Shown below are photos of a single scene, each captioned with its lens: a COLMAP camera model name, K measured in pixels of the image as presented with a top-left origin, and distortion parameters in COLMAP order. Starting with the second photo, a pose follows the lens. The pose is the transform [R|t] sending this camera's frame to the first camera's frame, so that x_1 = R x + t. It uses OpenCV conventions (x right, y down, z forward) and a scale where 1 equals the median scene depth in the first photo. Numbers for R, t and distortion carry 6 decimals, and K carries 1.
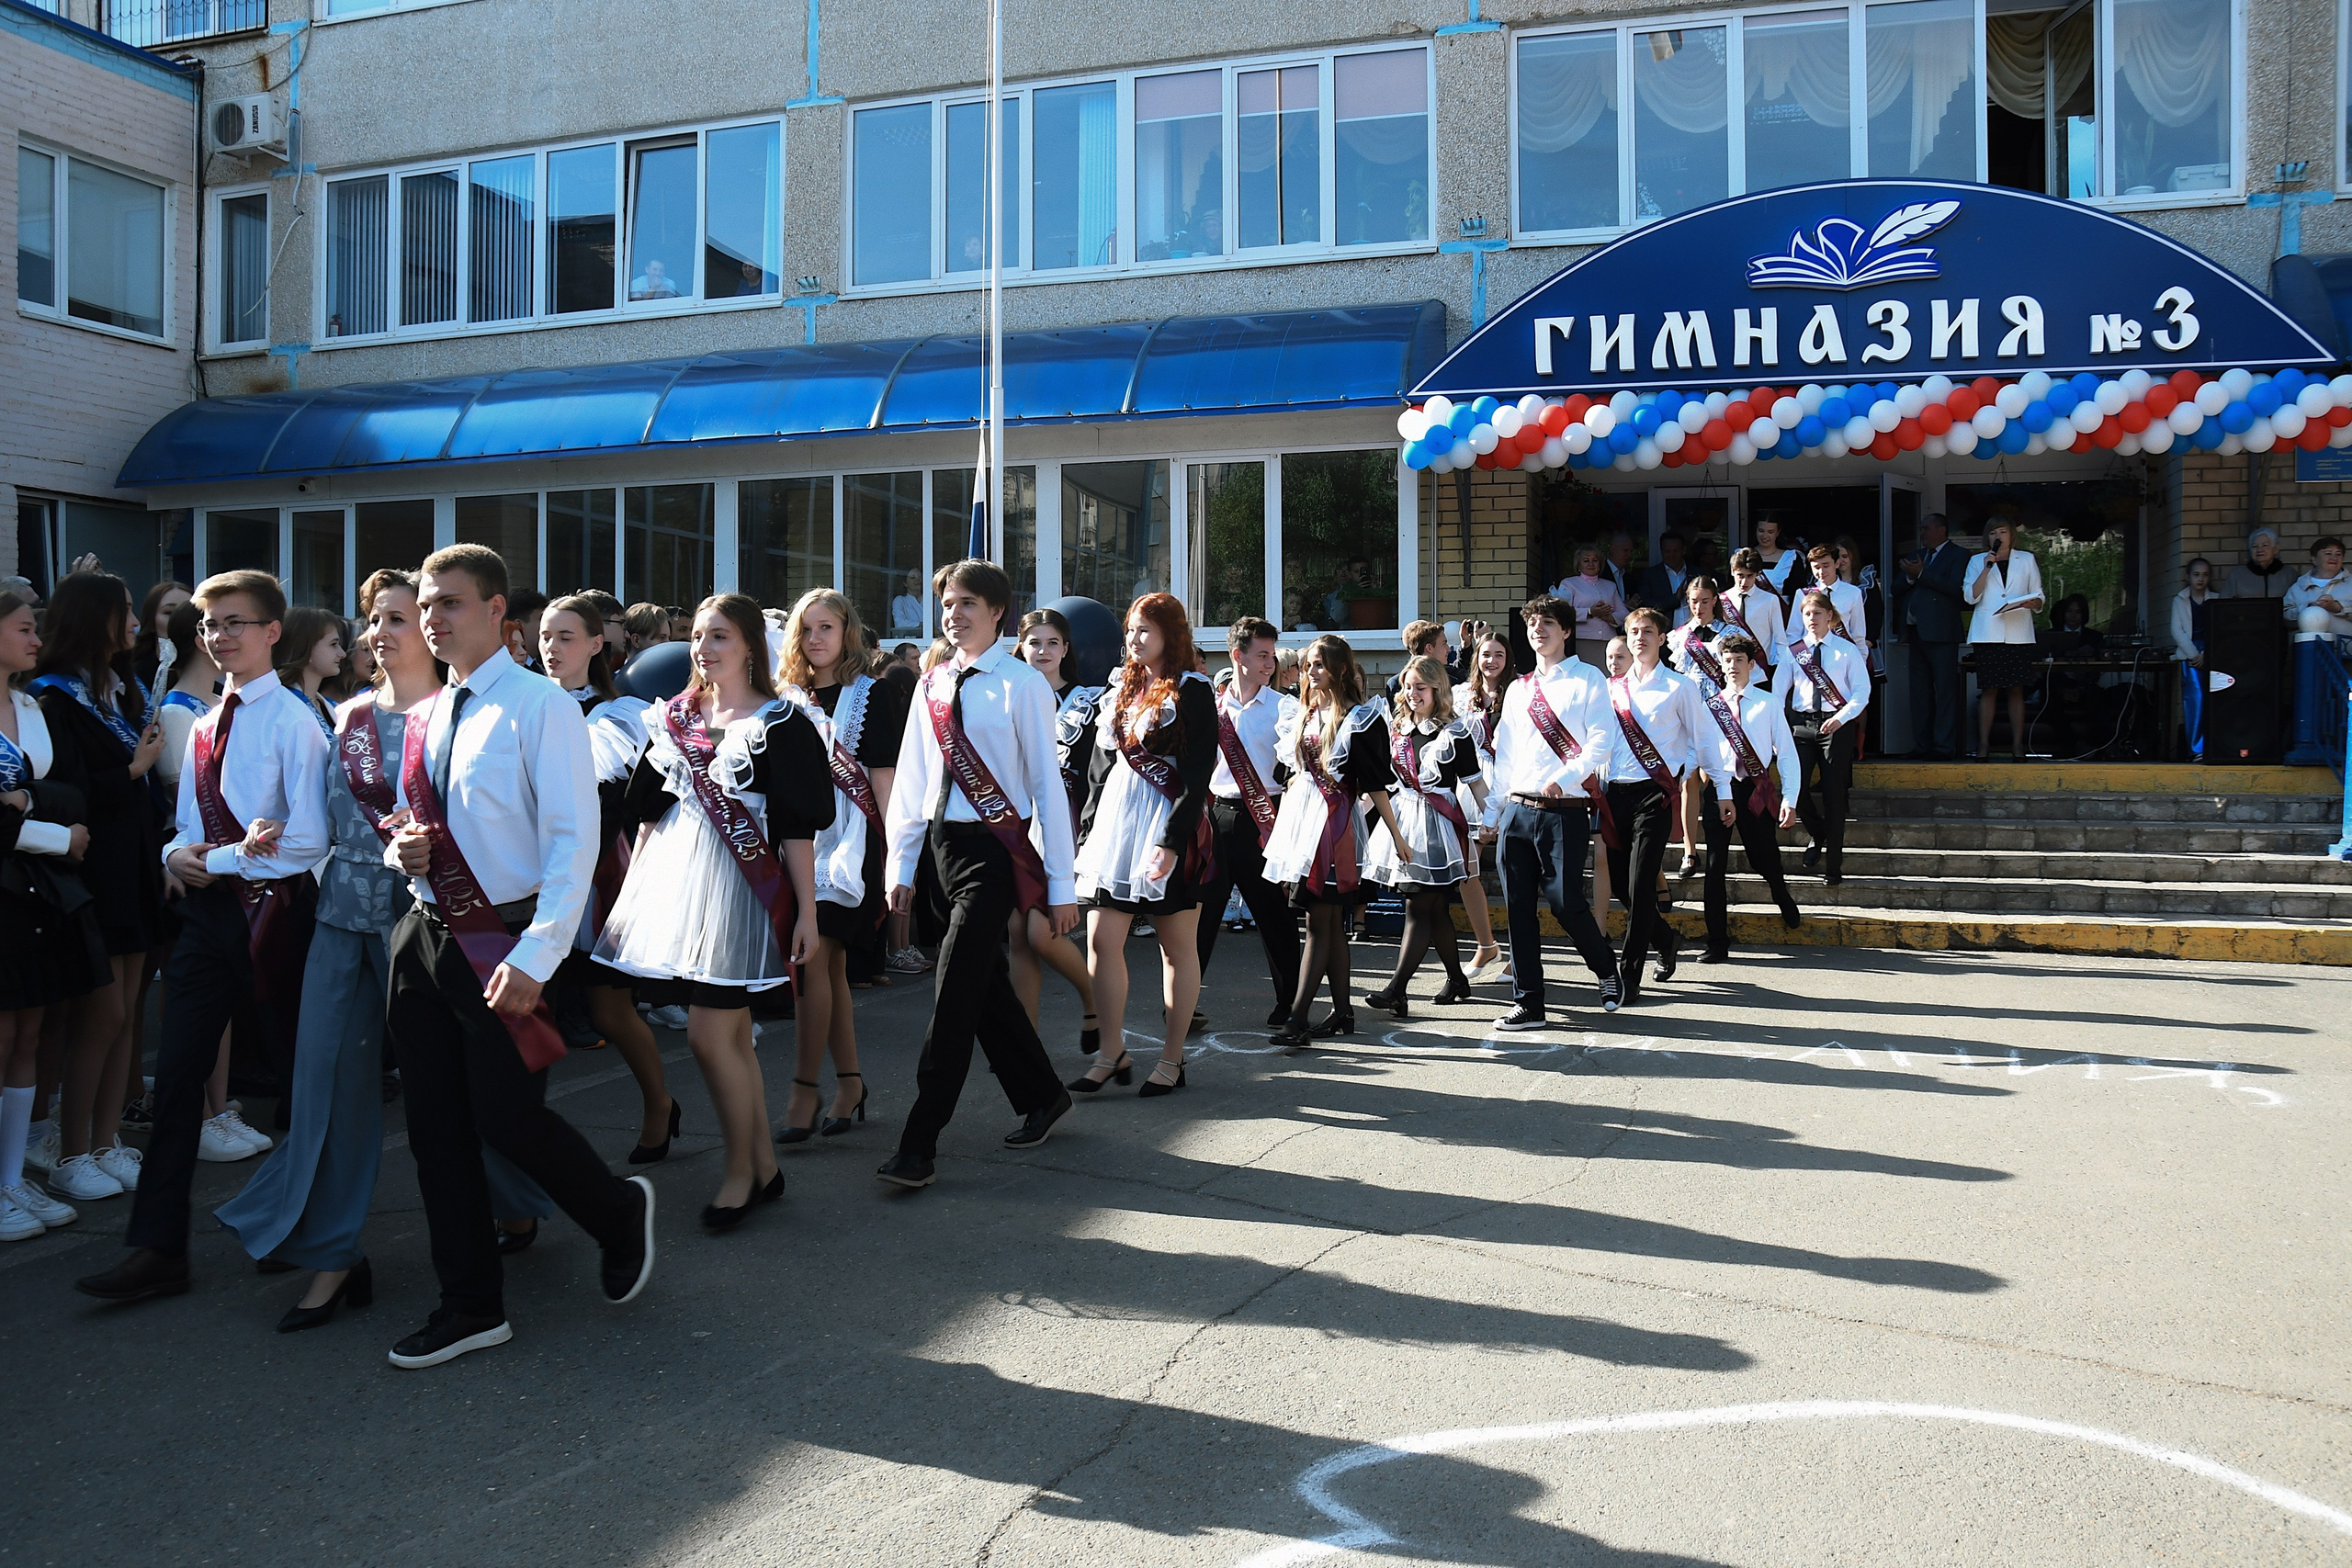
lens RADIAL K [[1950.0, 0, 1166.4], [0, 1950.0, 793.5], [0, 0, 1]] dist [-0.155771, 0.134887]
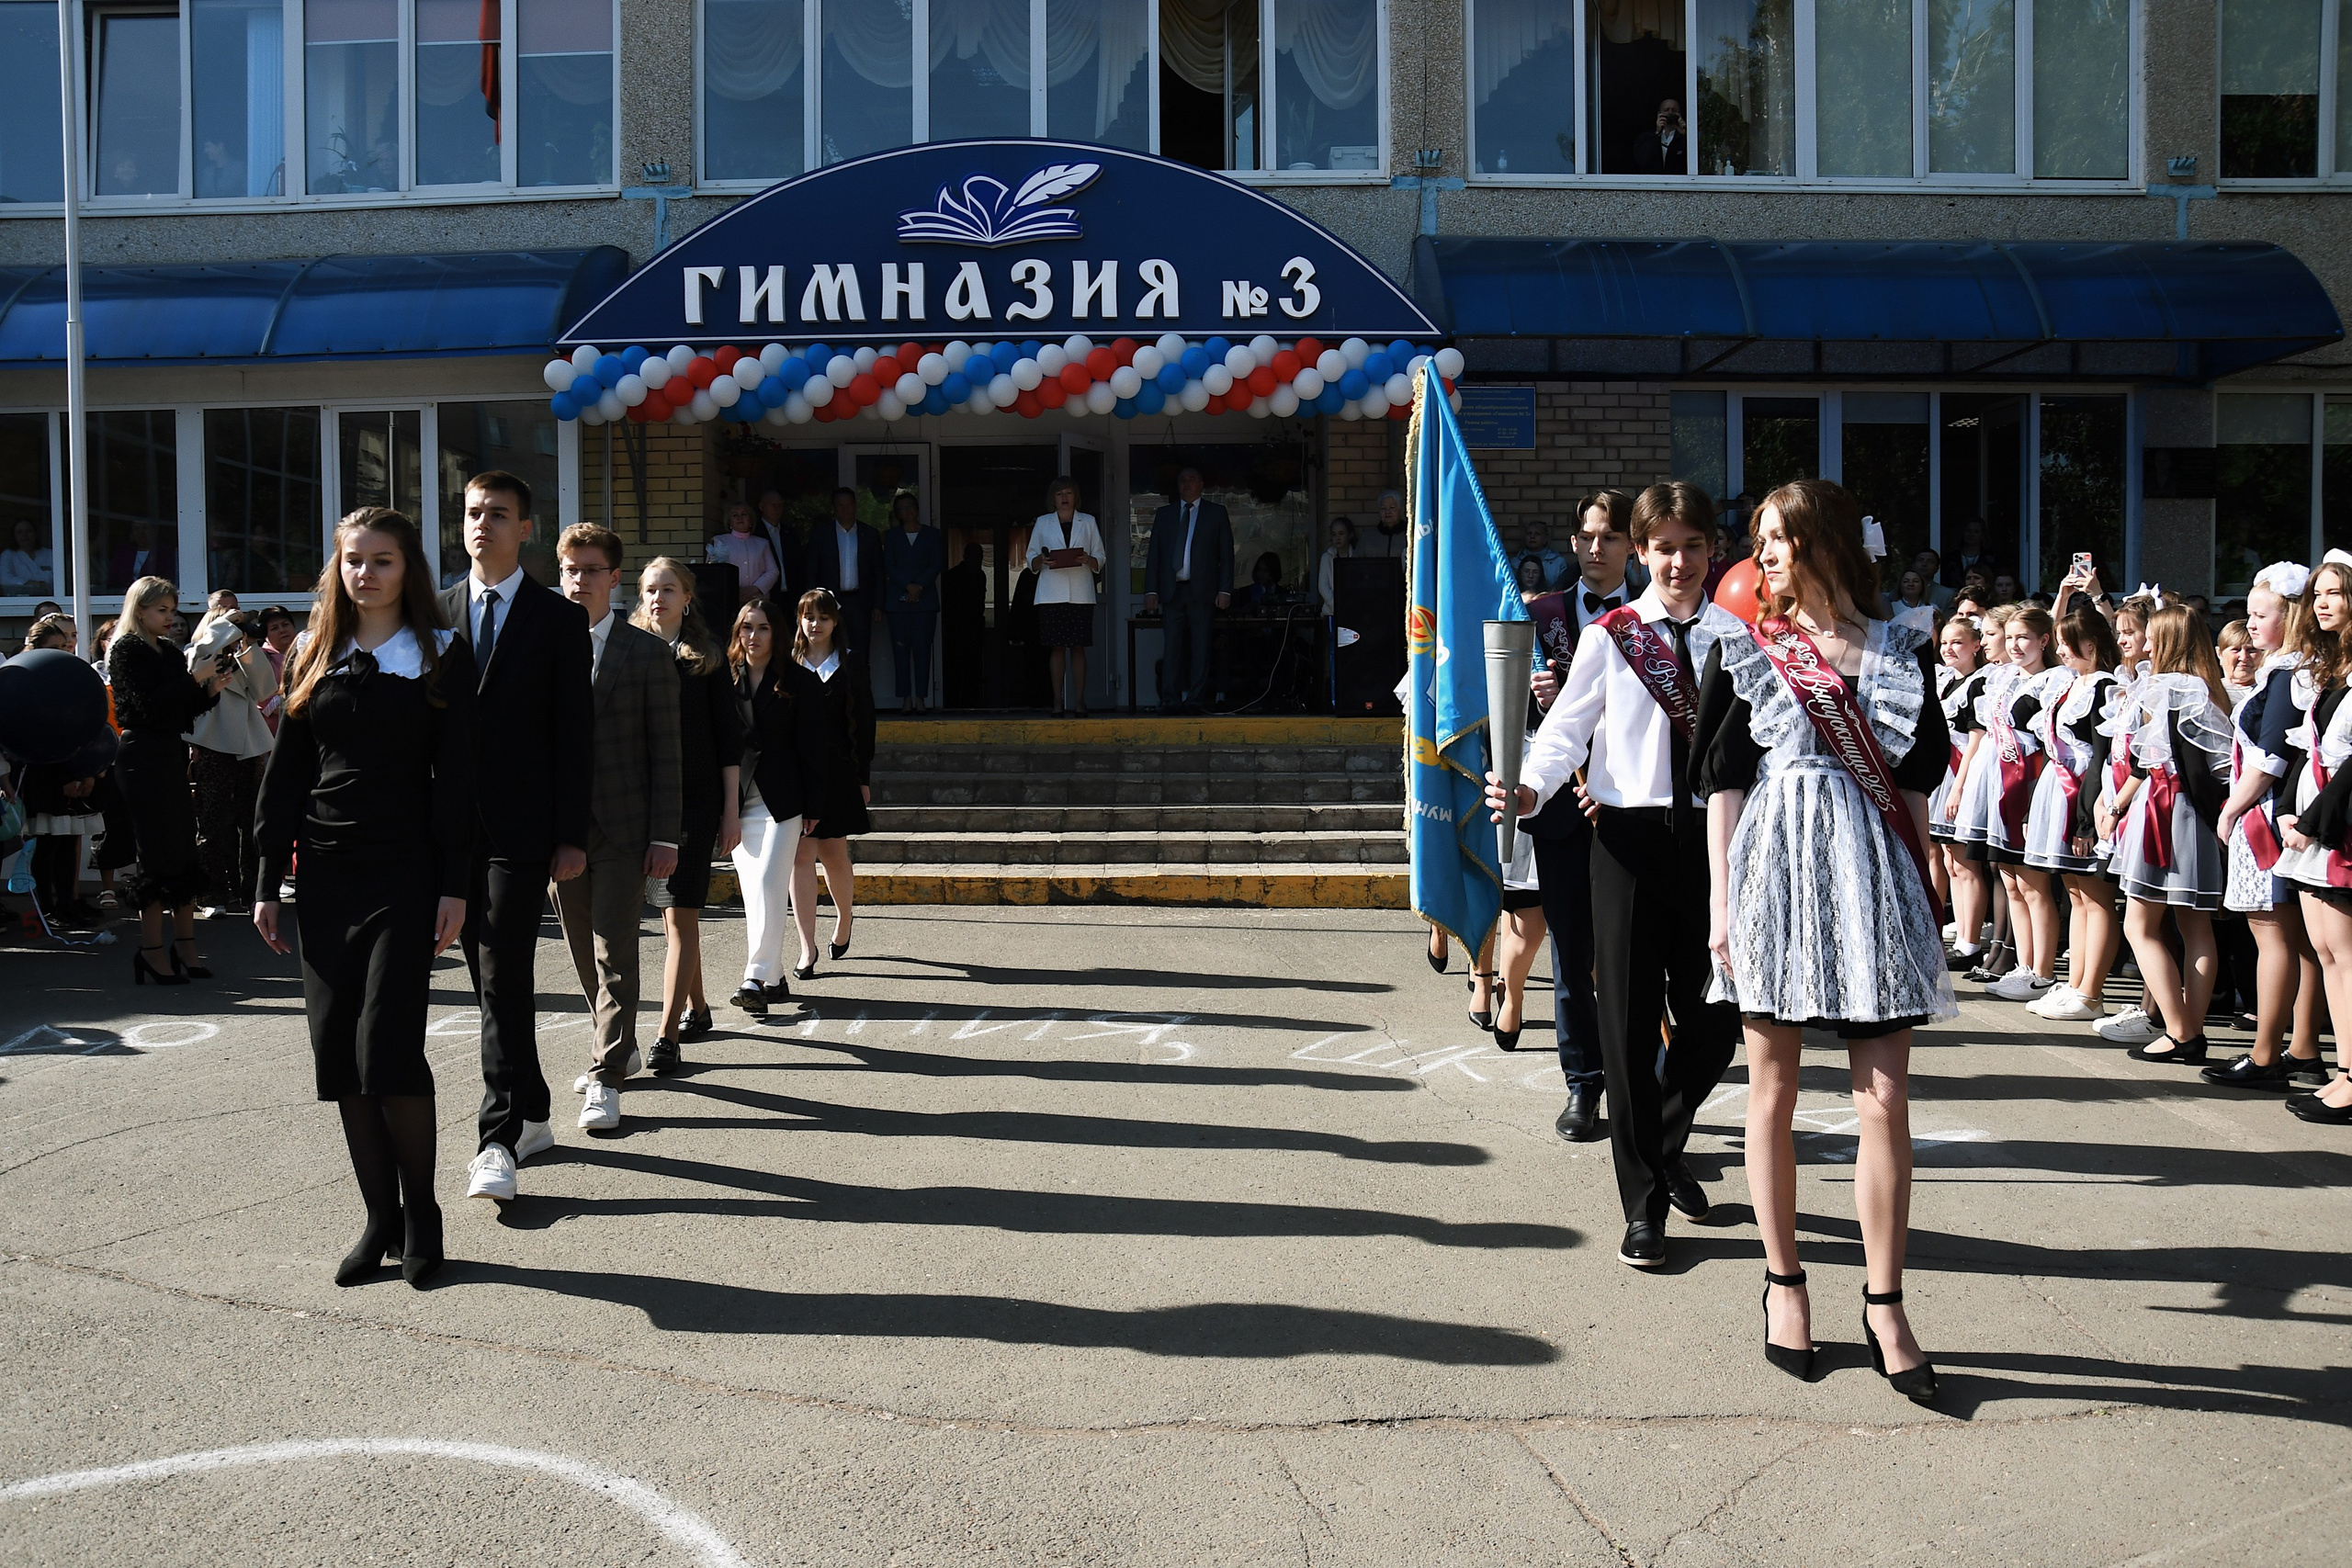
lens RADIAL K [[1918.4, 0, 1158.5], [0, 1918.4, 786.4], [0, 0, 1]] dist [-0.148290, 0.122658]
pose [[0.956432, -0.019707, 0.291289, 0.139751], [0.014131, 0.999675, 0.021234, -0.000849], [-0.291612, -0.016192, 0.956400, 0.013387]]
